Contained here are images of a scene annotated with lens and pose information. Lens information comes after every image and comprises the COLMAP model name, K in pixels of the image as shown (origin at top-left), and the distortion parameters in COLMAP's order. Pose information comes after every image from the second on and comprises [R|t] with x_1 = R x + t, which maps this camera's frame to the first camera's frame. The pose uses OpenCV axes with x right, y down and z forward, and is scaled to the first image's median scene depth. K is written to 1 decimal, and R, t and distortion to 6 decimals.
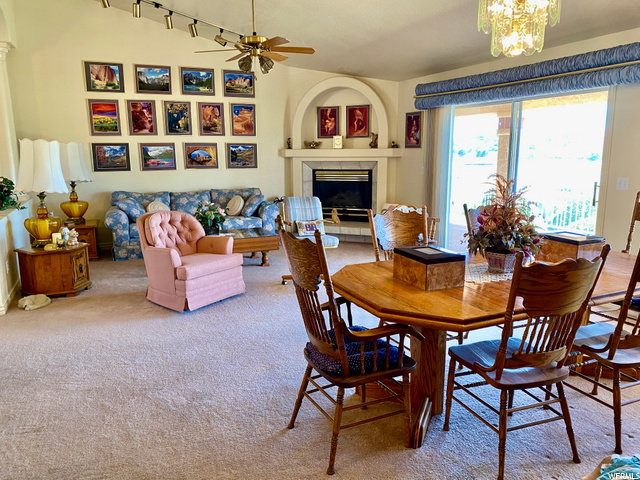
lens RADIAL K [[495.6, 0, 316.9], [0, 495.6, 238.7], [0, 0, 1]] dist [0.015792, -0.010721]
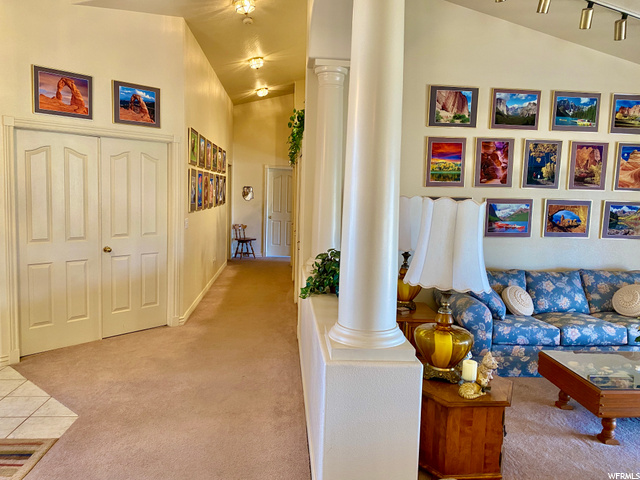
lens RADIAL K [[495.6, 0, 324.6], [0, 495.6, 236.3], [0, 0, 1]] dist [0.015792, -0.010721]
pose [[0.951115, 0.061265, -0.302700, -0.357724], [-0.086848, 0.993632, -0.071779, -0.068626], [0.296374, 0.094559, 0.950379, 0.269917]]
